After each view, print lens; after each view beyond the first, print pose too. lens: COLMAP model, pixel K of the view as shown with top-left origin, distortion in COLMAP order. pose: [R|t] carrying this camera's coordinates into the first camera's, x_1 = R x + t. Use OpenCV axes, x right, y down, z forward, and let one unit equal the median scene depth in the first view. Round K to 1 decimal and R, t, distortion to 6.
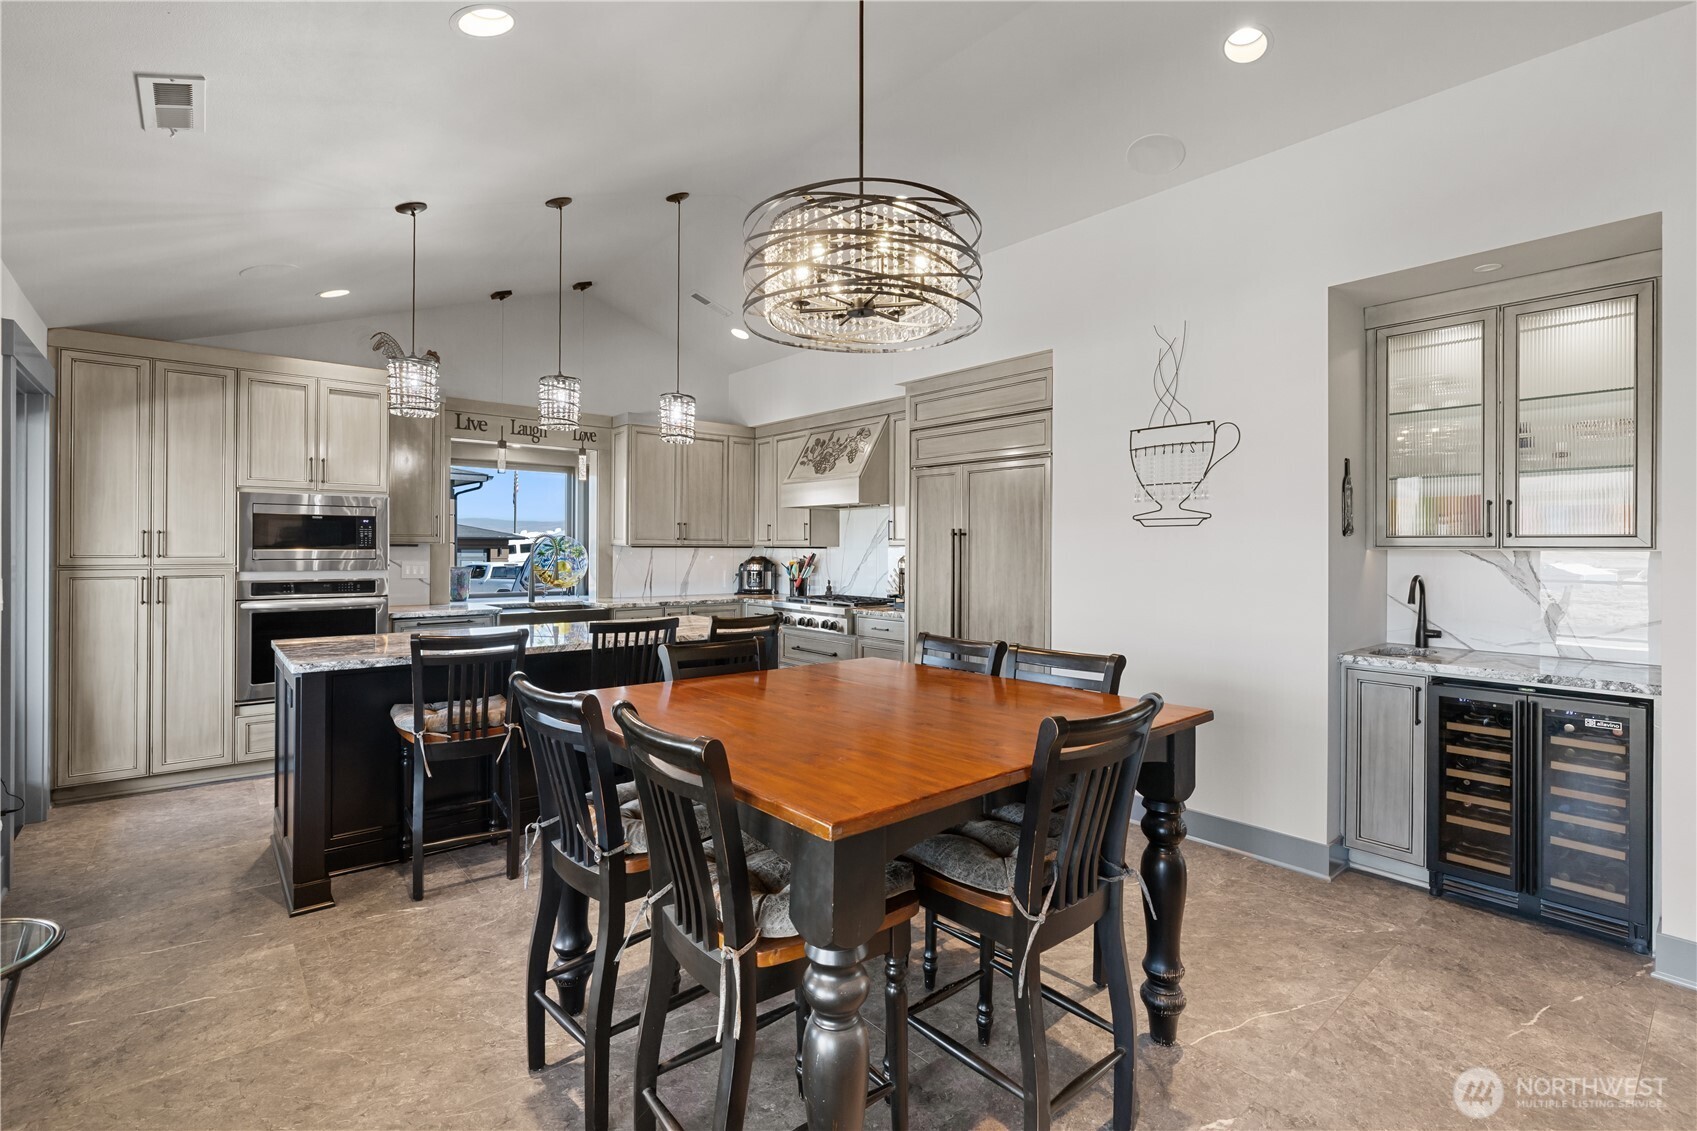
lens RADIAL K [[768.7, 0, 845.4], [0, 768.7, 553.0], [0, 0, 1]] dist [-0.000910, -0.000216]
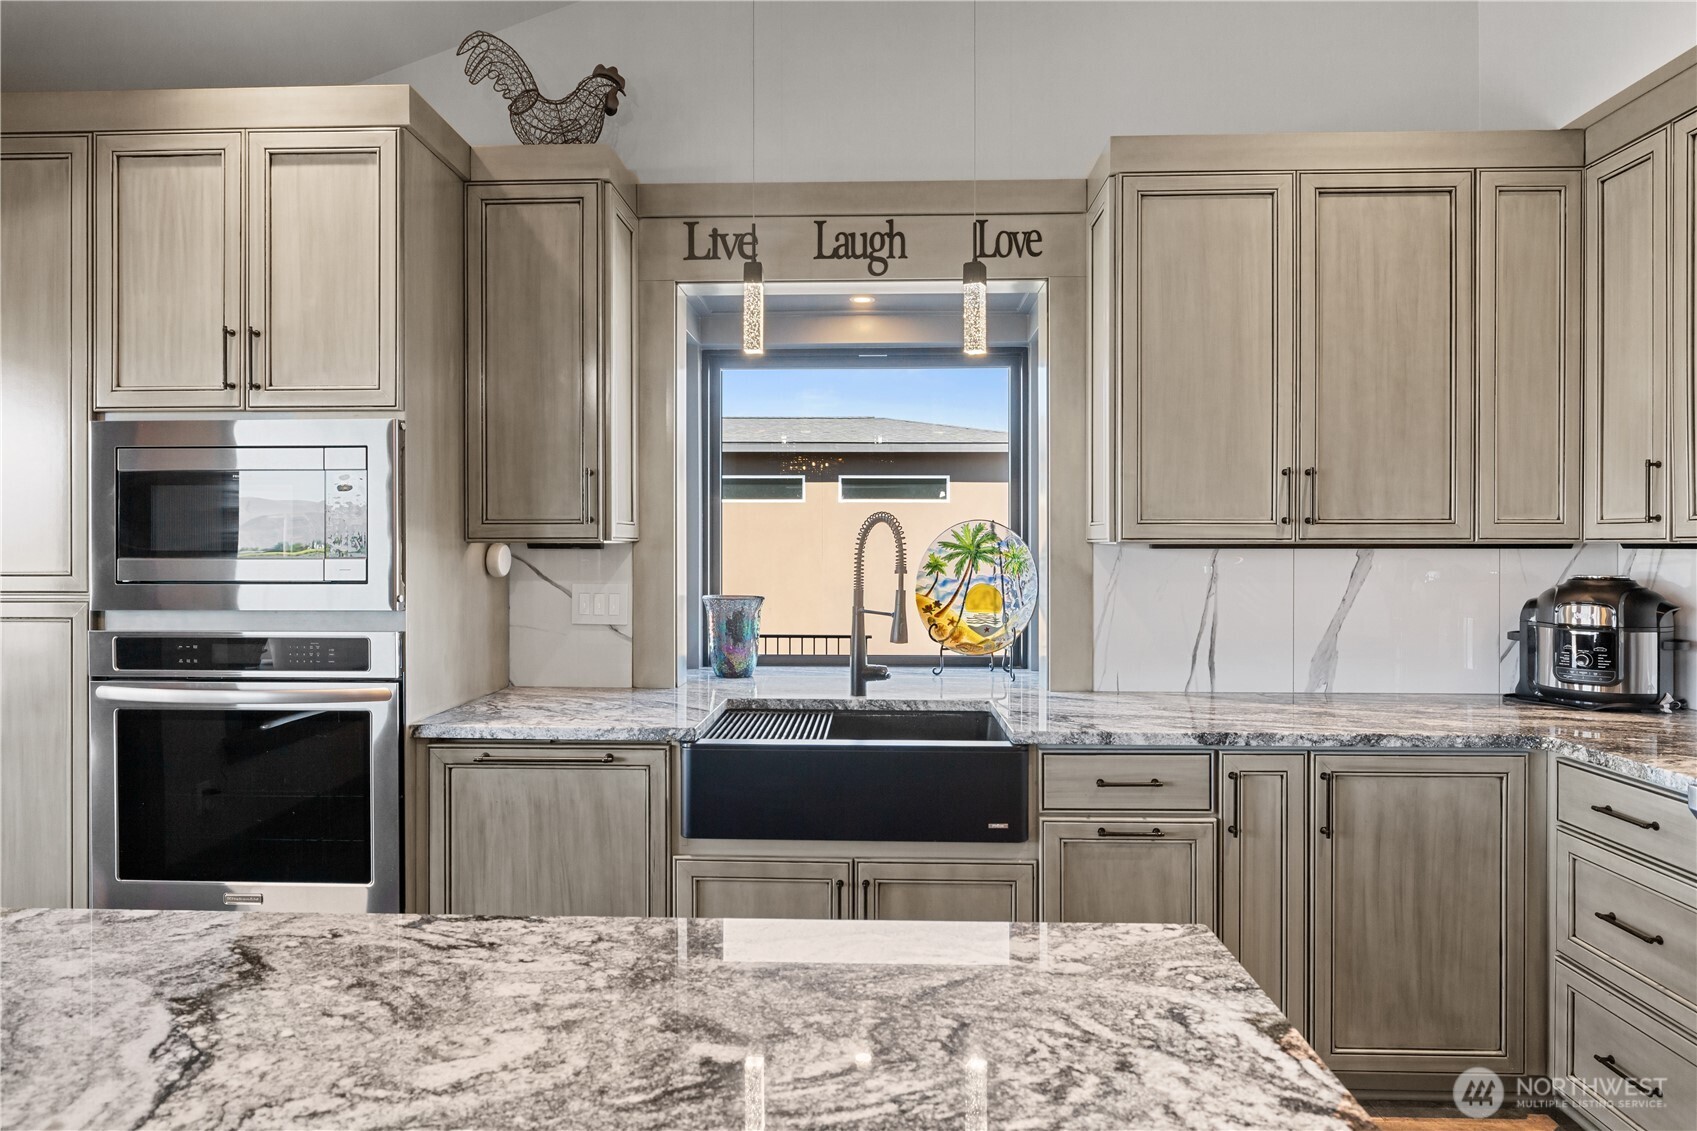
lens RADIAL K [[994.1, 0, 846.9], [0, 994.1, 549.2], [0, 0, 1]] dist [-0.002727, -0.001571]
pose [[0.736709, -0.005299, -0.676189, -0.078807], [-0.000400, 0.999966, -0.008273, -0.003475], [0.676210, 0.006365, 0.736681, 0.603235]]
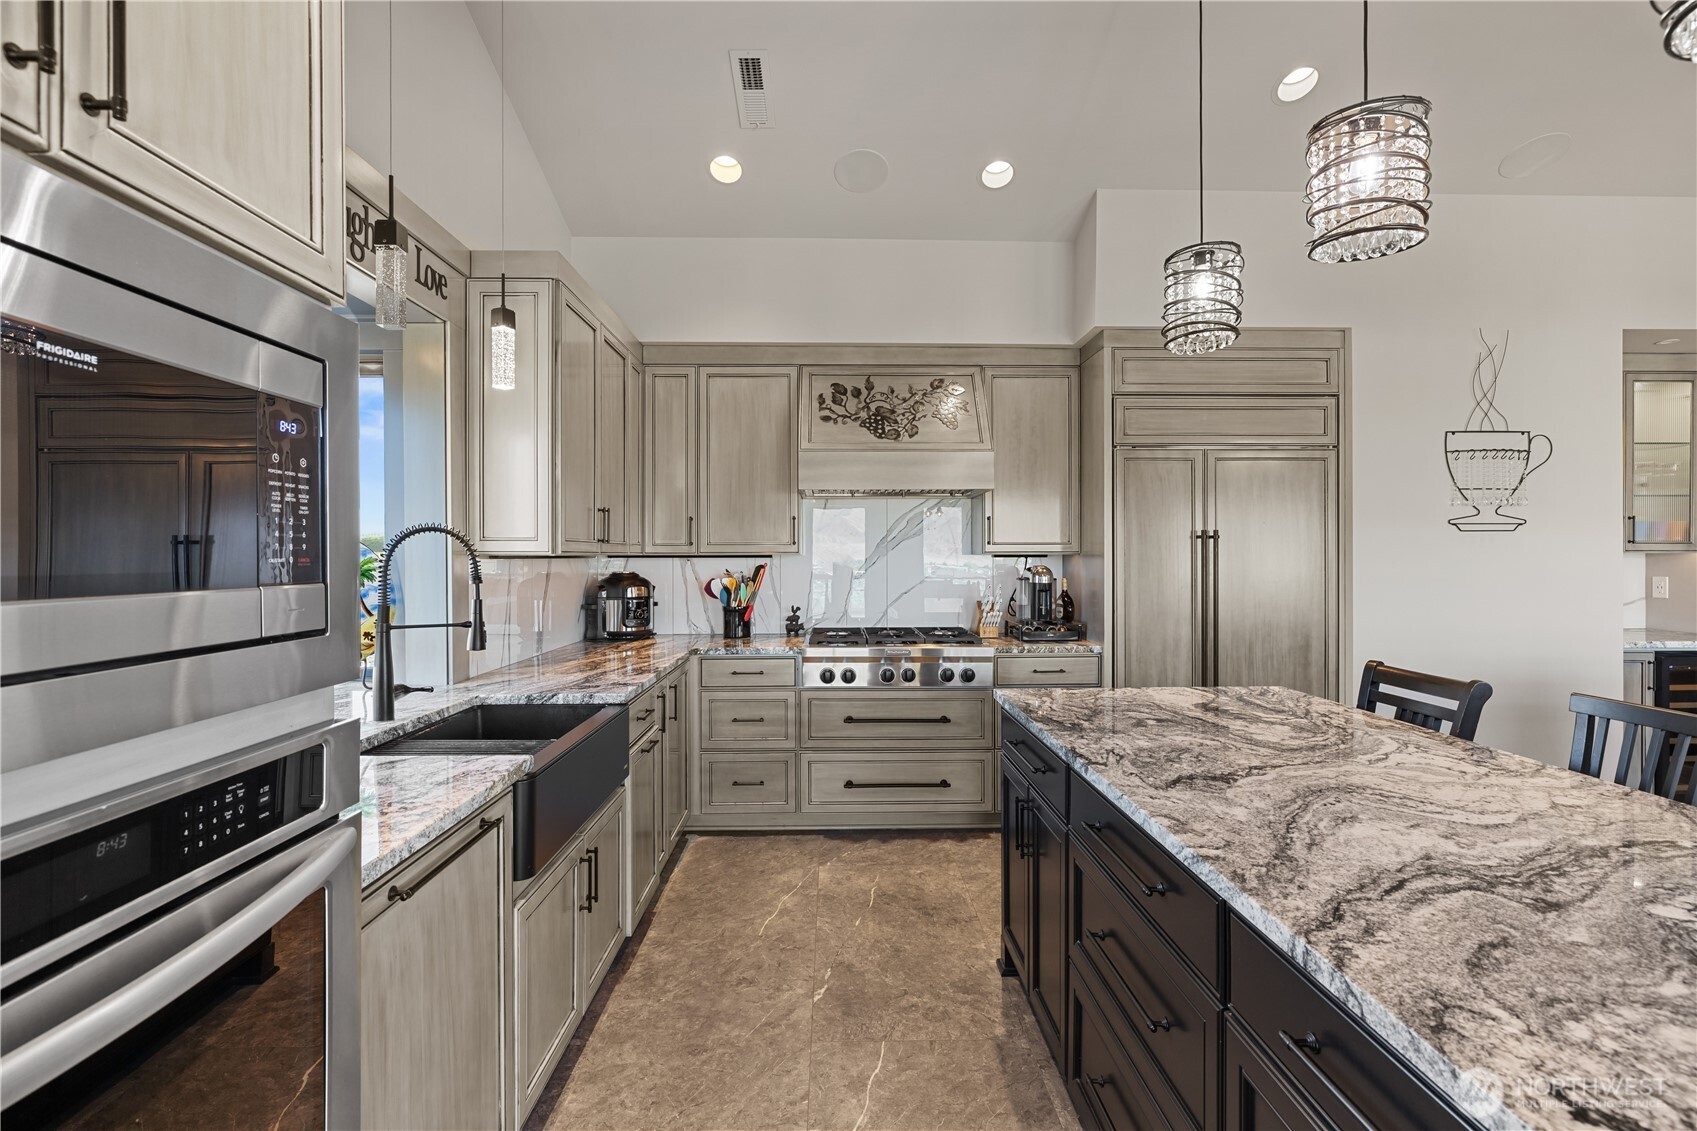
lens RADIAL K [[768.7, 0, 845.4], [0, 768.7, 553.0], [0, 0, 1]] dist [-0.000910, -0.000216]
pose [[0.631973, -0.005199, 0.774973, -0.512271], [0.011116, 0.999935, -0.002357, -0.007587], [-0.774910, 0.010104, 0.631990, 0.587033]]
